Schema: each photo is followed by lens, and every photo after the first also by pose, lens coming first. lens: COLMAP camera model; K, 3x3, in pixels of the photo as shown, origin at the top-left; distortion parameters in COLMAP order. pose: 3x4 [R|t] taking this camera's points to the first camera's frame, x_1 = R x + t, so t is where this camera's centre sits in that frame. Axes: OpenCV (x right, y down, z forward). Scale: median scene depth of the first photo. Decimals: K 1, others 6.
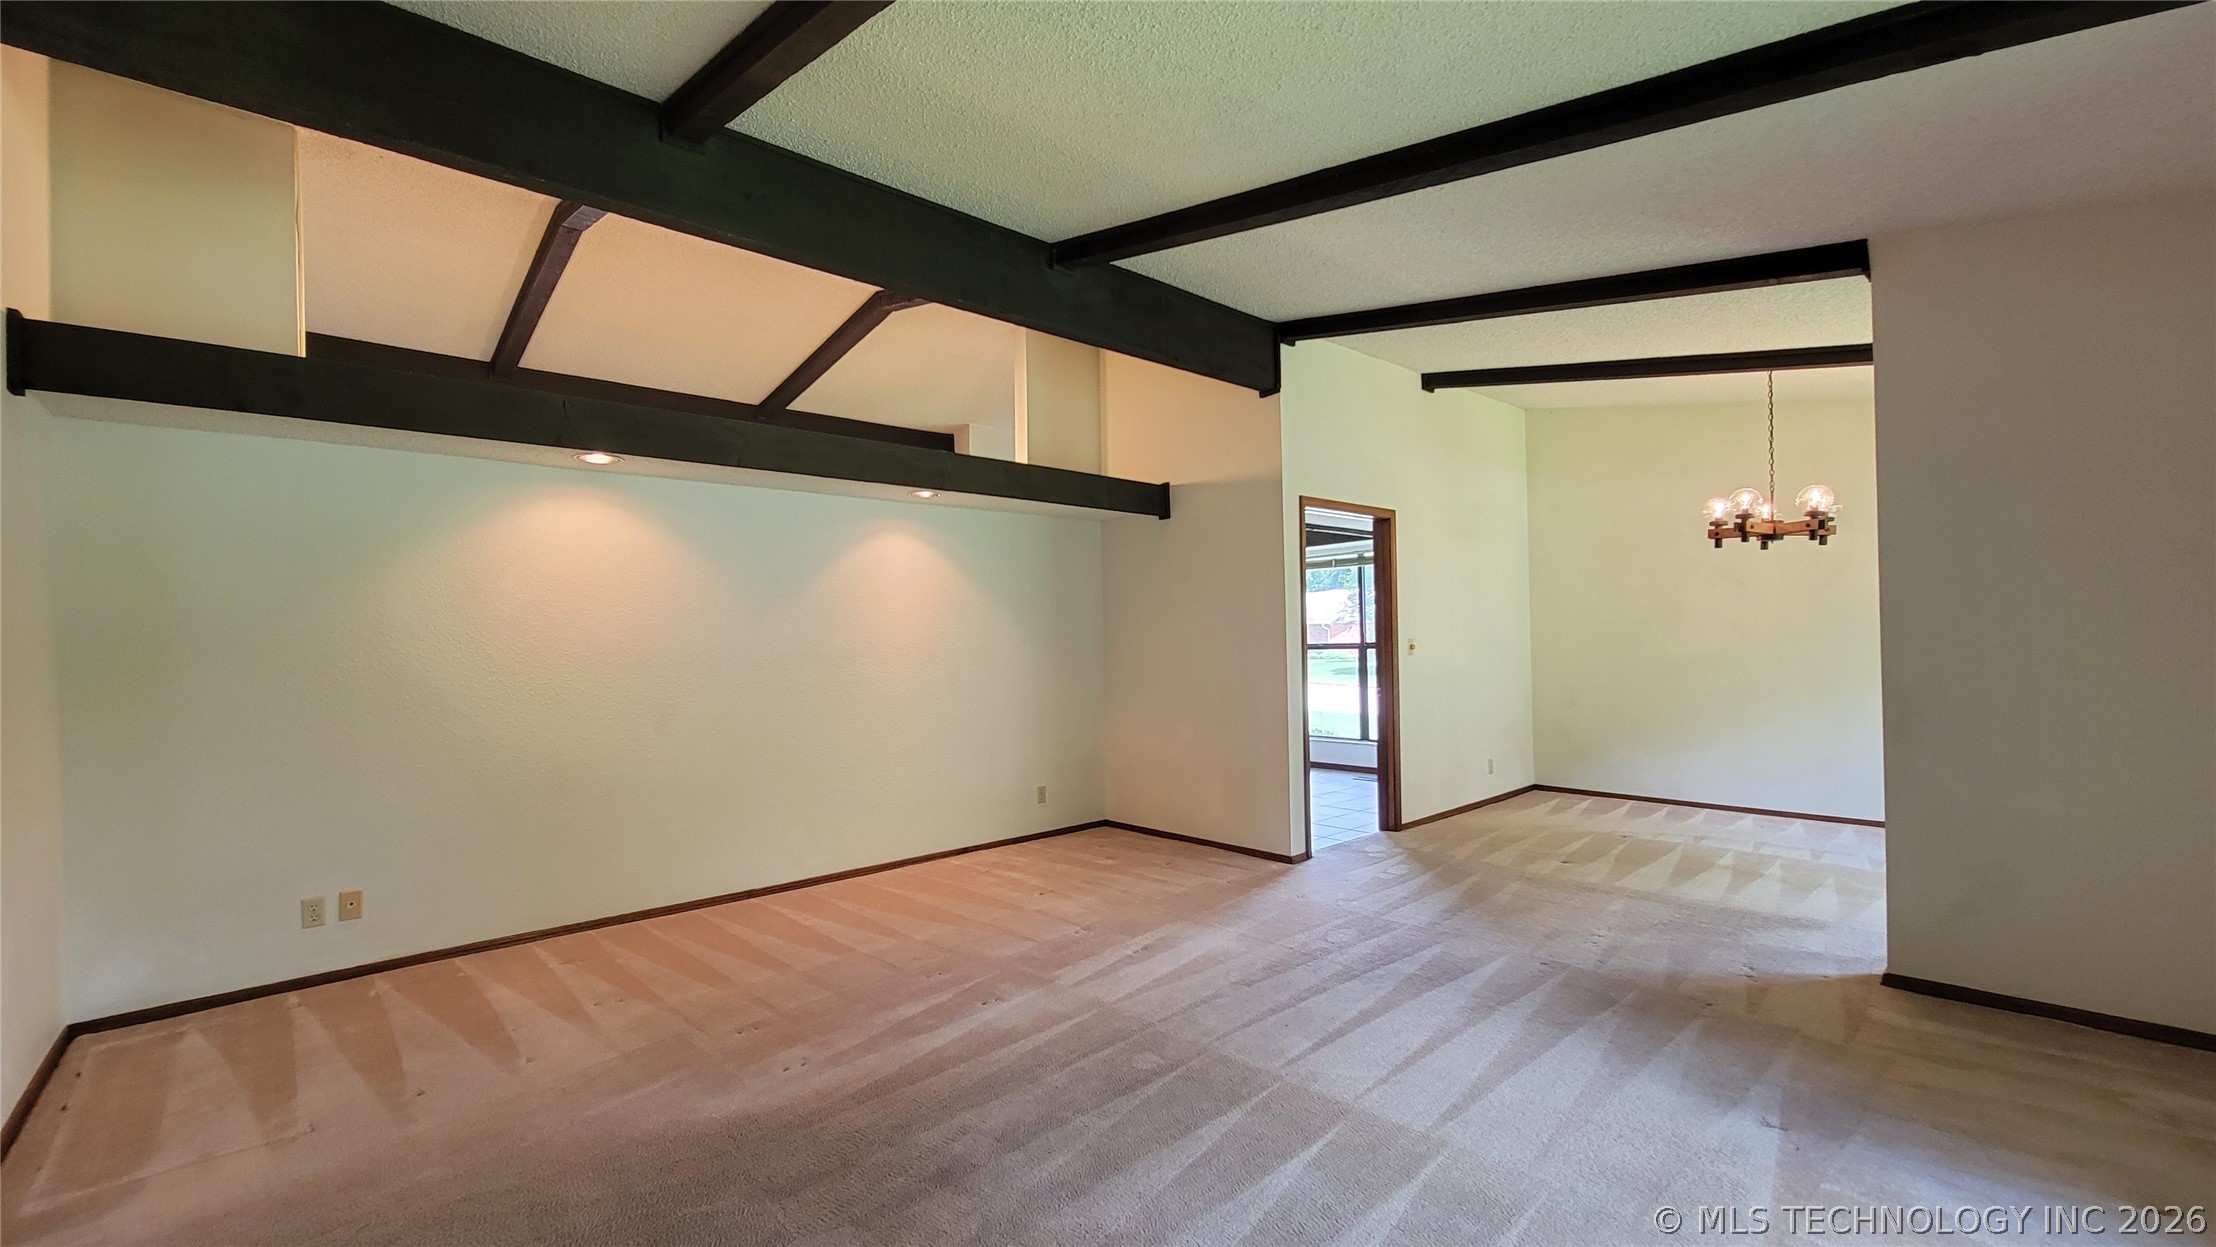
lens RADIAL K [[907.8, 0, 1106.6], [0, 907.8, 622.7], [0, 0, 1]] dist [-0.005082, 0.001047]
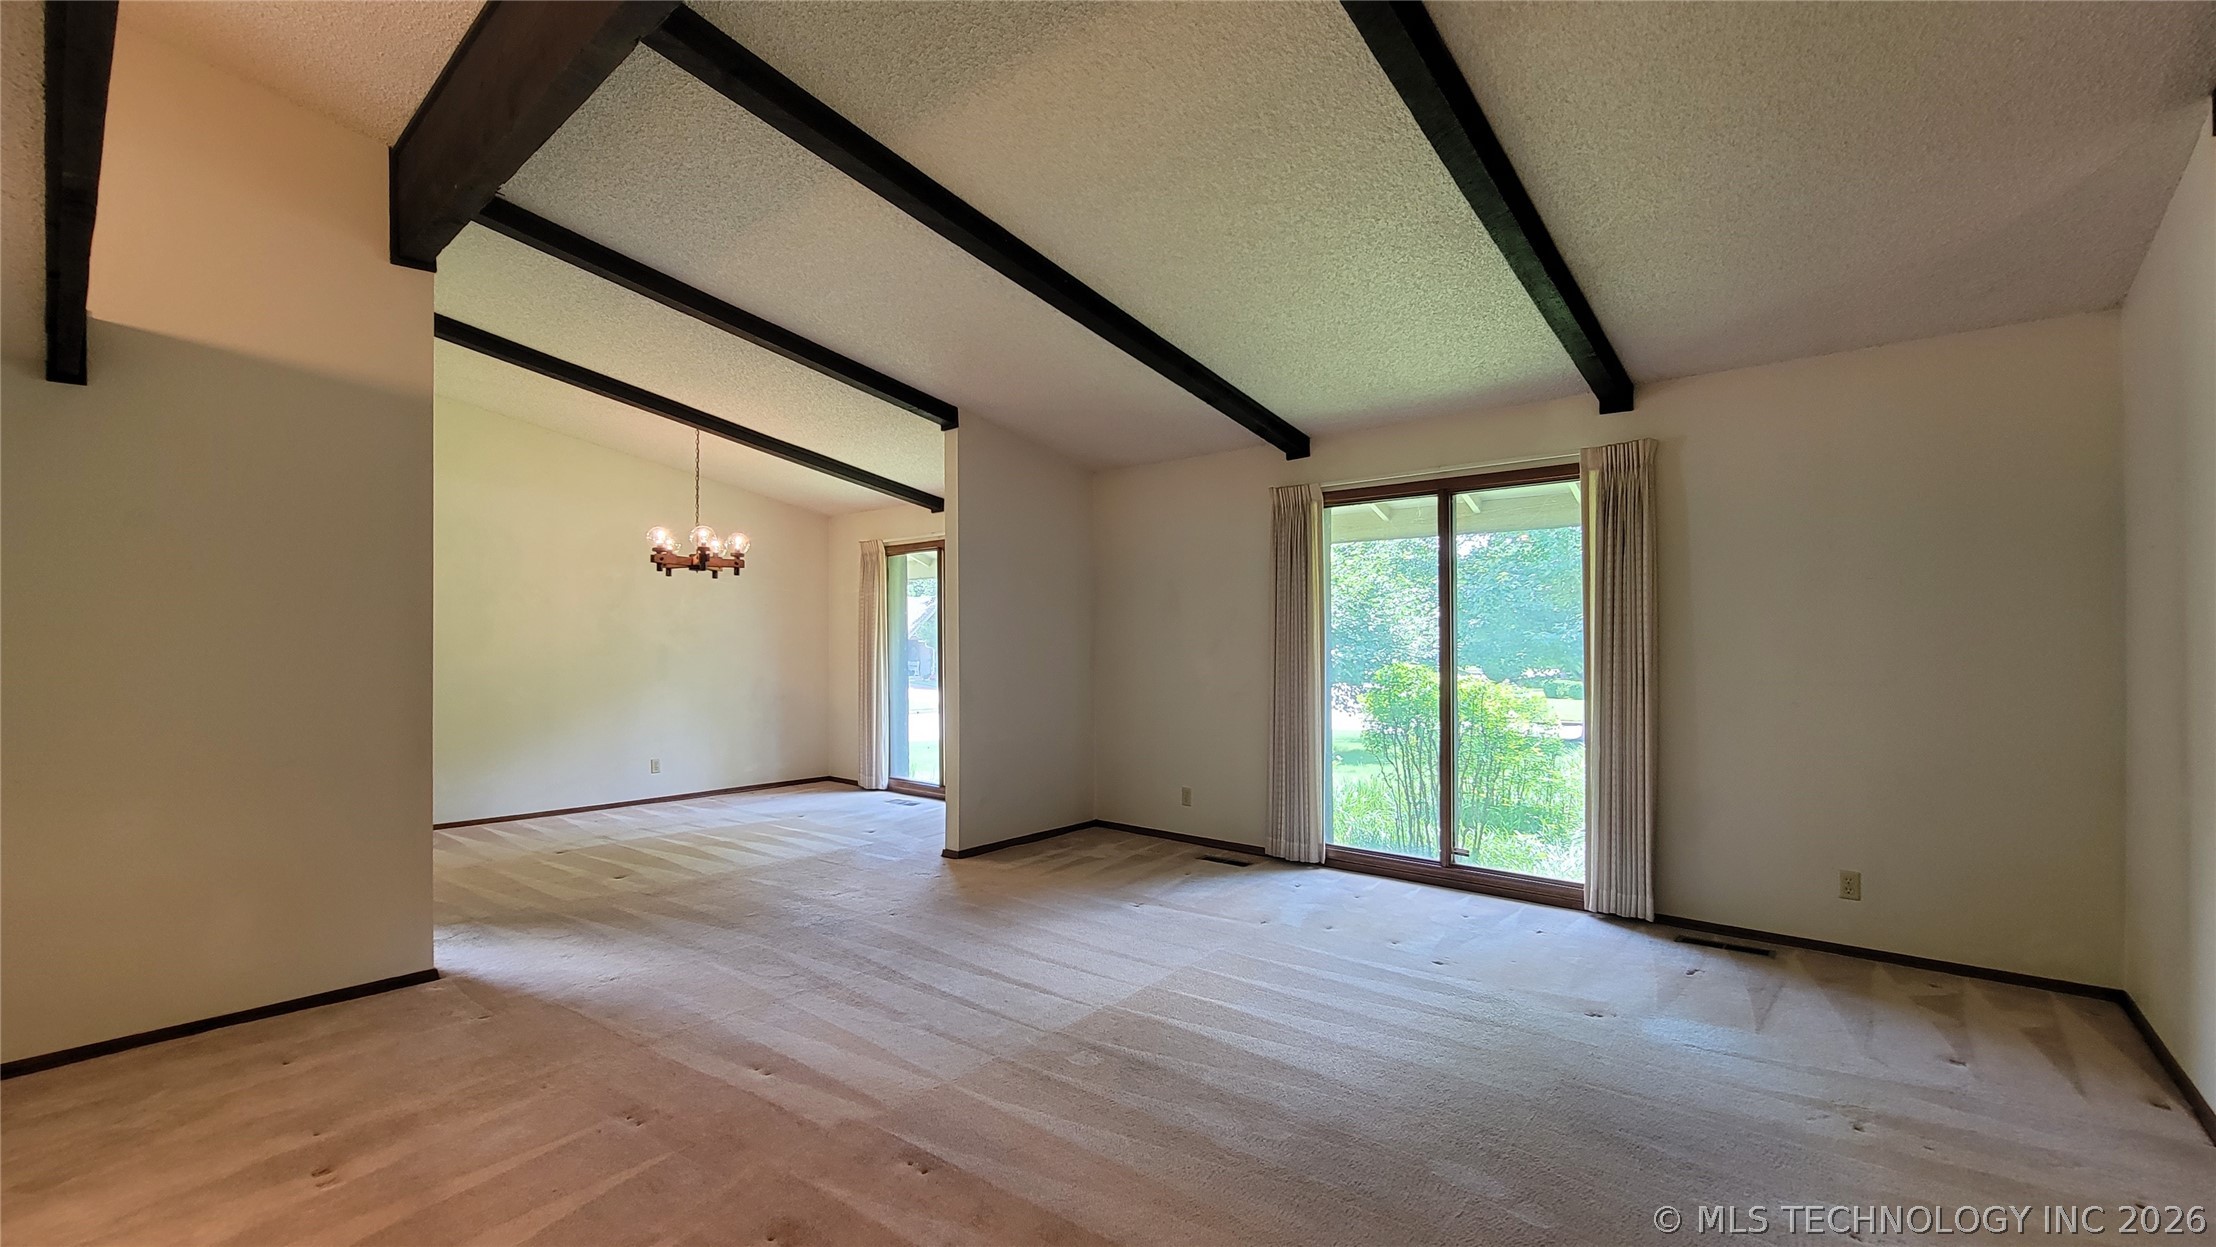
lens RADIAL K [[907.8, 0, 1091.5], [0, 907.8, 630.0], [0, 0, 1]] dist [-0.005082, 0.001047]
pose [[-0.128906, 0.040597, 0.990825, -0.779668], [-0.020529, 0.998838, -0.043597, 0.045155], [-0.991444, -0.025961, -0.127923, 0.916223]]
